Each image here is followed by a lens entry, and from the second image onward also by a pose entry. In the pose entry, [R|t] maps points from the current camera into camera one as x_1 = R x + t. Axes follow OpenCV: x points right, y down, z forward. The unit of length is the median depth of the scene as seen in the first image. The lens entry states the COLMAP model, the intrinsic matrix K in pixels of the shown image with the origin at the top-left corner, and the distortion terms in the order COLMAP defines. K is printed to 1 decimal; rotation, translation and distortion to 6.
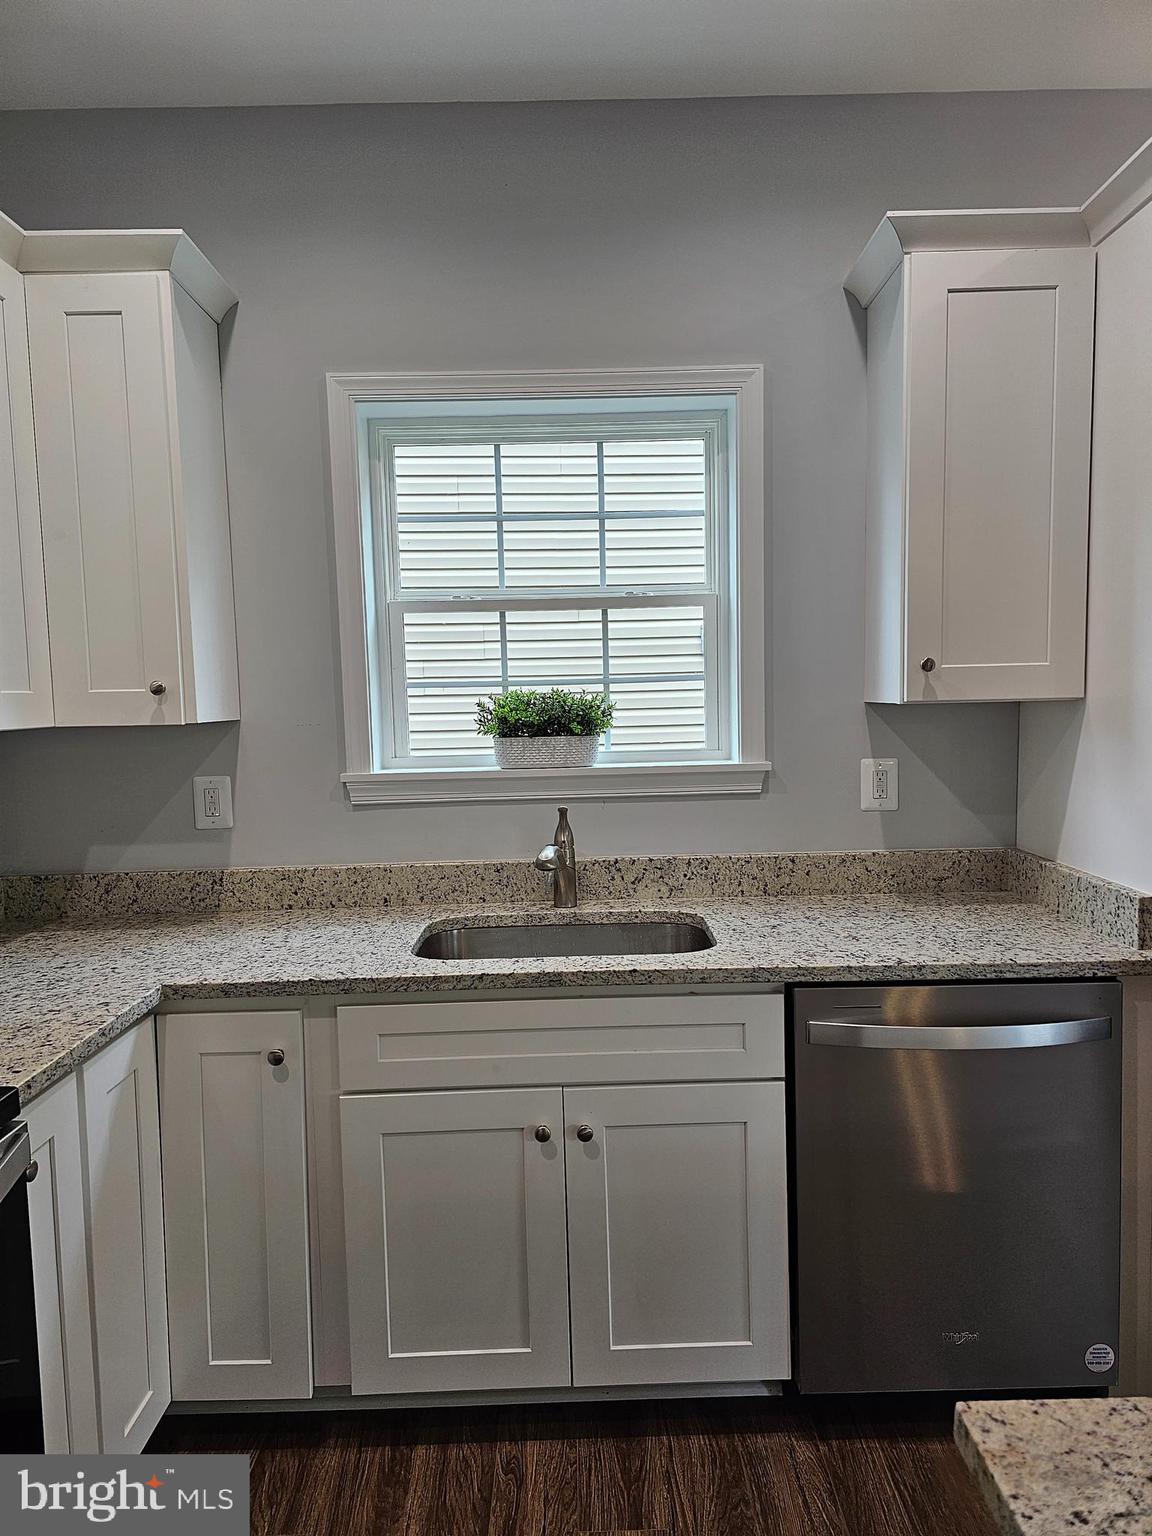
lens RADIAL K [[1023.9, 0, 581.3], [0, 1023.9, 773.4], [0, 0, 1]] dist [0.088720, -0.098711]
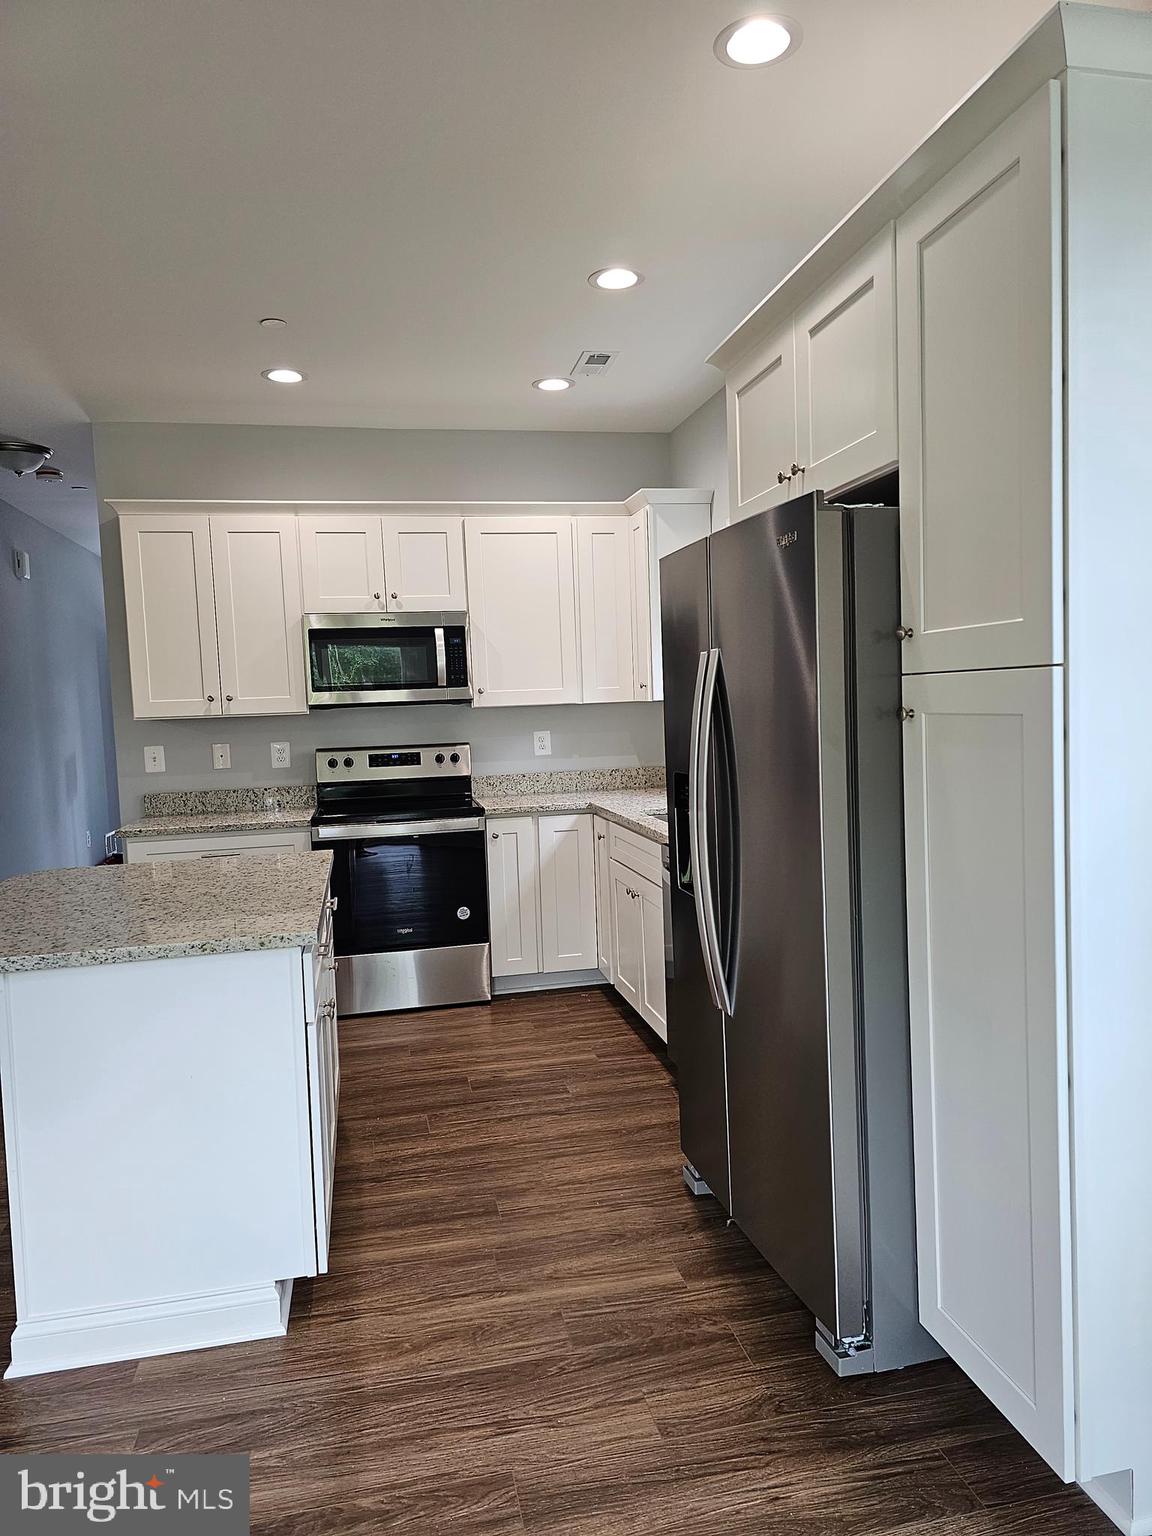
lens RADIAL K [[1022.3, 0, 576.0], [0, 1022.3, 768.0], [0, 0, 1]] dist [0.088356, -0.088541]
pose [[0.204439, 0.085773, -0.975114, 1.698899], [-0.047428, 0.995852, 0.077654, -0.063756], [0.977730, 0.030372, 0.207659, 0.360403]]
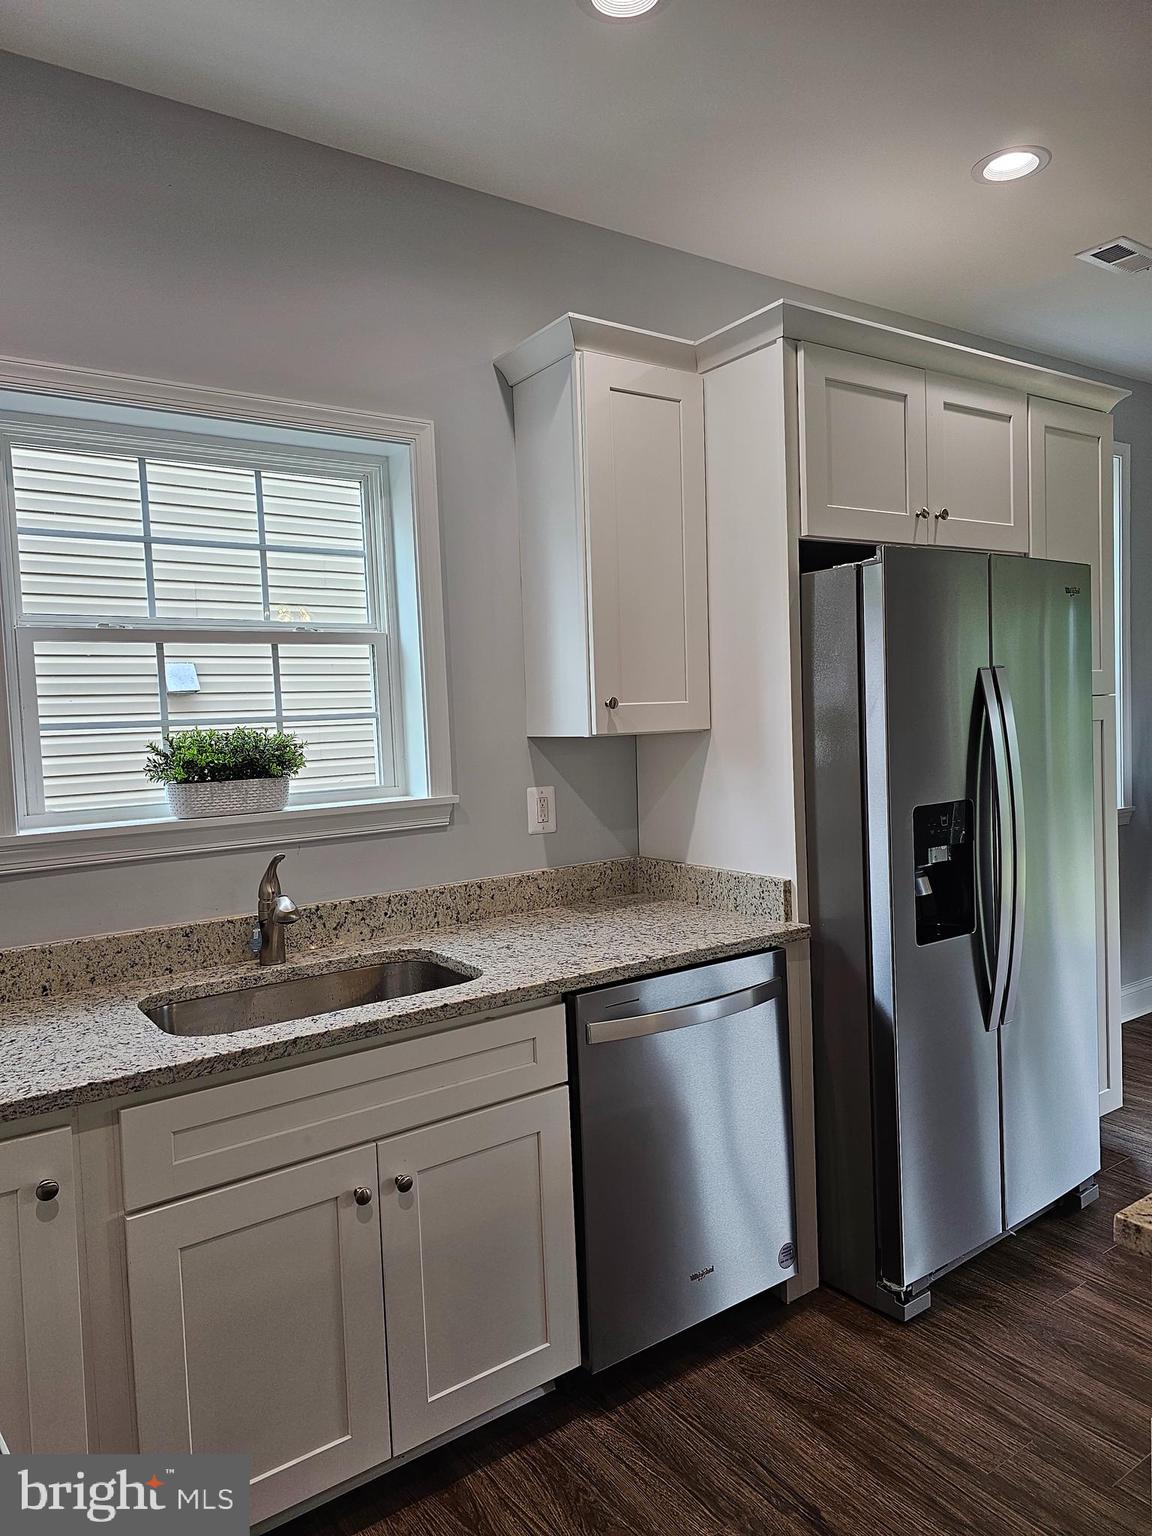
lens RADIAL K [[1028.4, 0, 592.5], [0, 1028.4, 764.6], [0, 0, 1]] dist [0.075205, -0.076029]
pose [[0.820402, -0.036338, 0.570631, -0.328580], [0.064501, 0.997490, -0.029214, -0.002644], [-0.568138, 0.060773, 0.820686, 0.063349]]
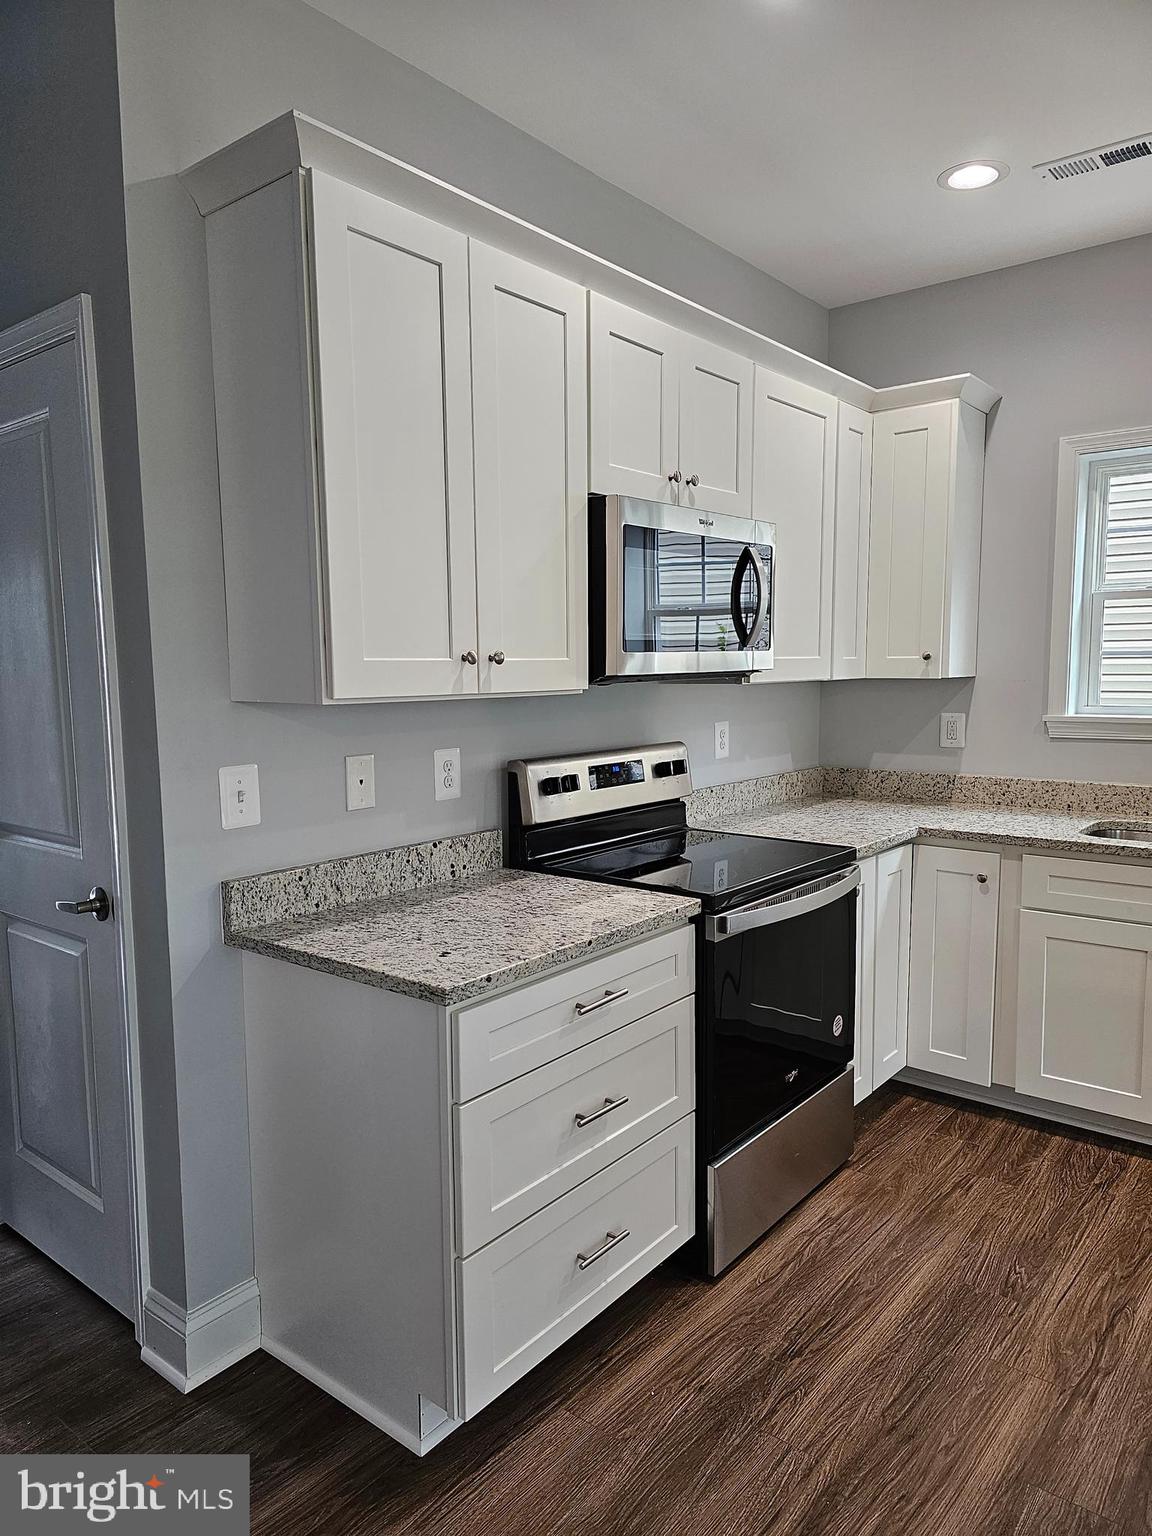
lens RADIAL K [[1023.9, 0, 581.3], [0, 1023.9, 773.4], [0, 0, 1]] dist [0.088720, -0.098711]
pose [[0.779785, 0.085843, -0.620134, 0.186614], [-0.061084, 0.996261, 0.061099, 0.034789], [0.623060, -0.009764, 0.782113, -0.592936]]
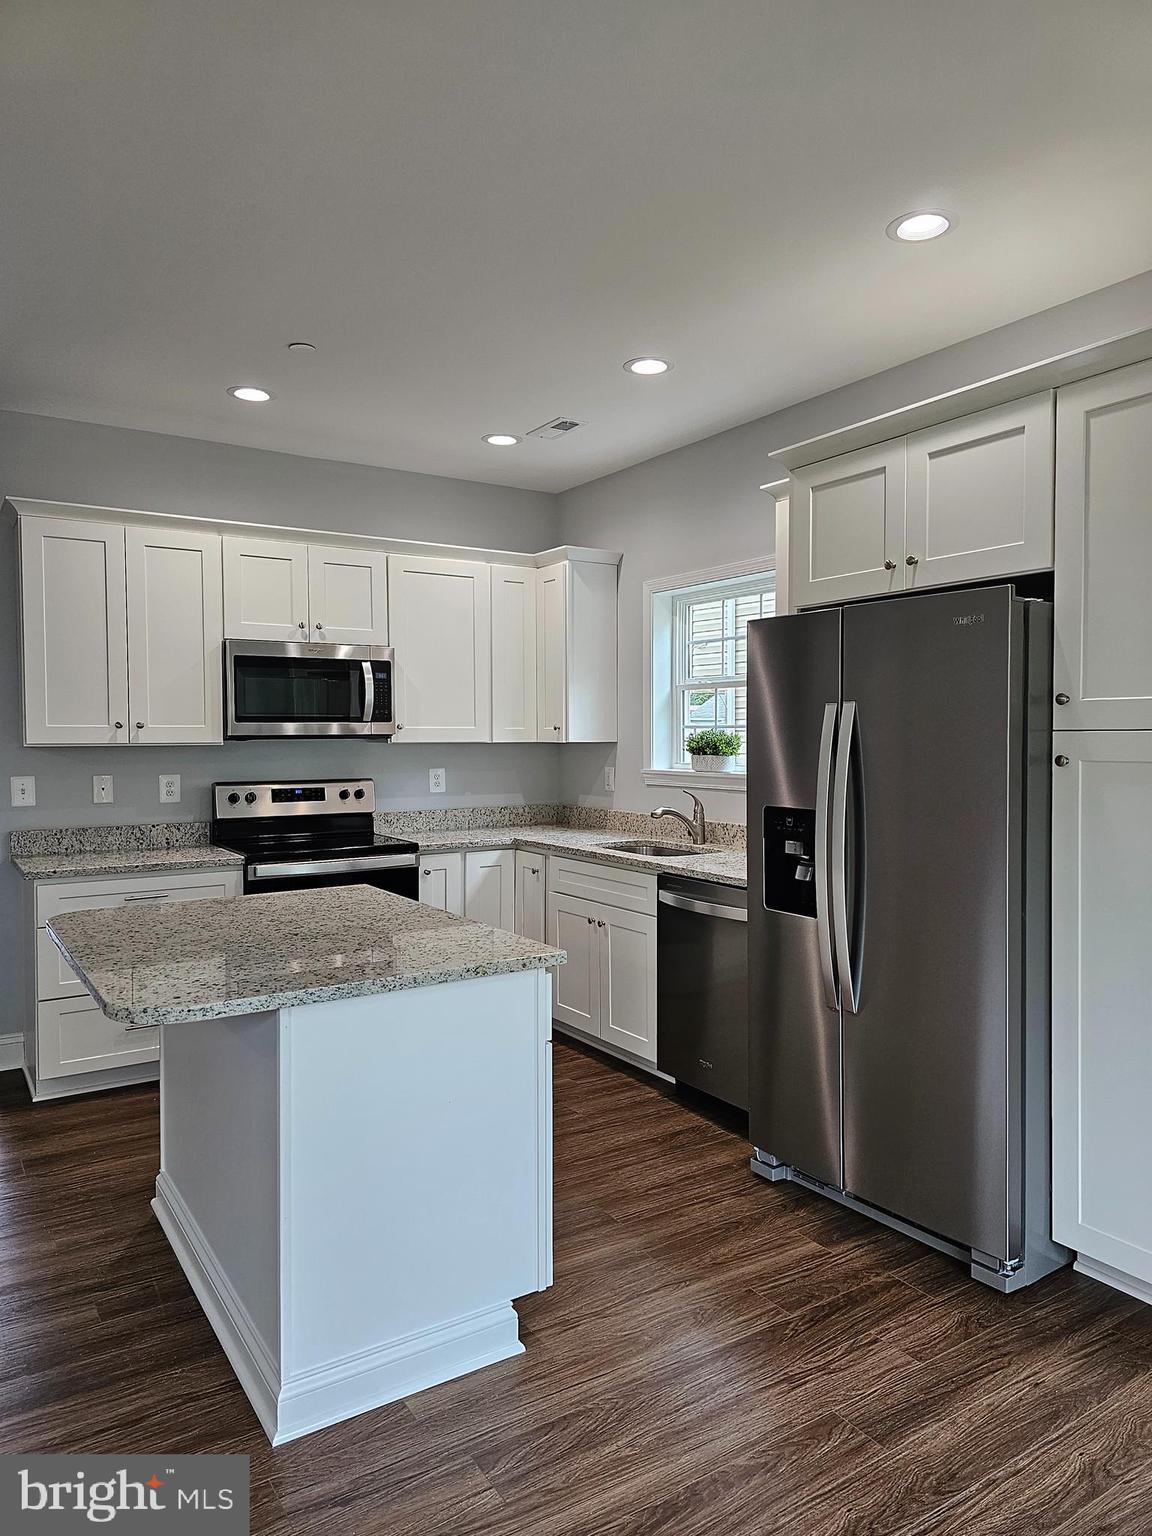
lens RADIAL K [[1028.4, 0, 592.5], [0, 1028.4, 764.6], [0, 0, 1]] dist [0.075205, -0.076029]
pose [[0.545943, 0.050388, -0.836306, 1.577022], [-0.079296, 0.996817, 0.008295, -0.019132], [0.834062, 0.061787, 0.548200, -0.243084]]
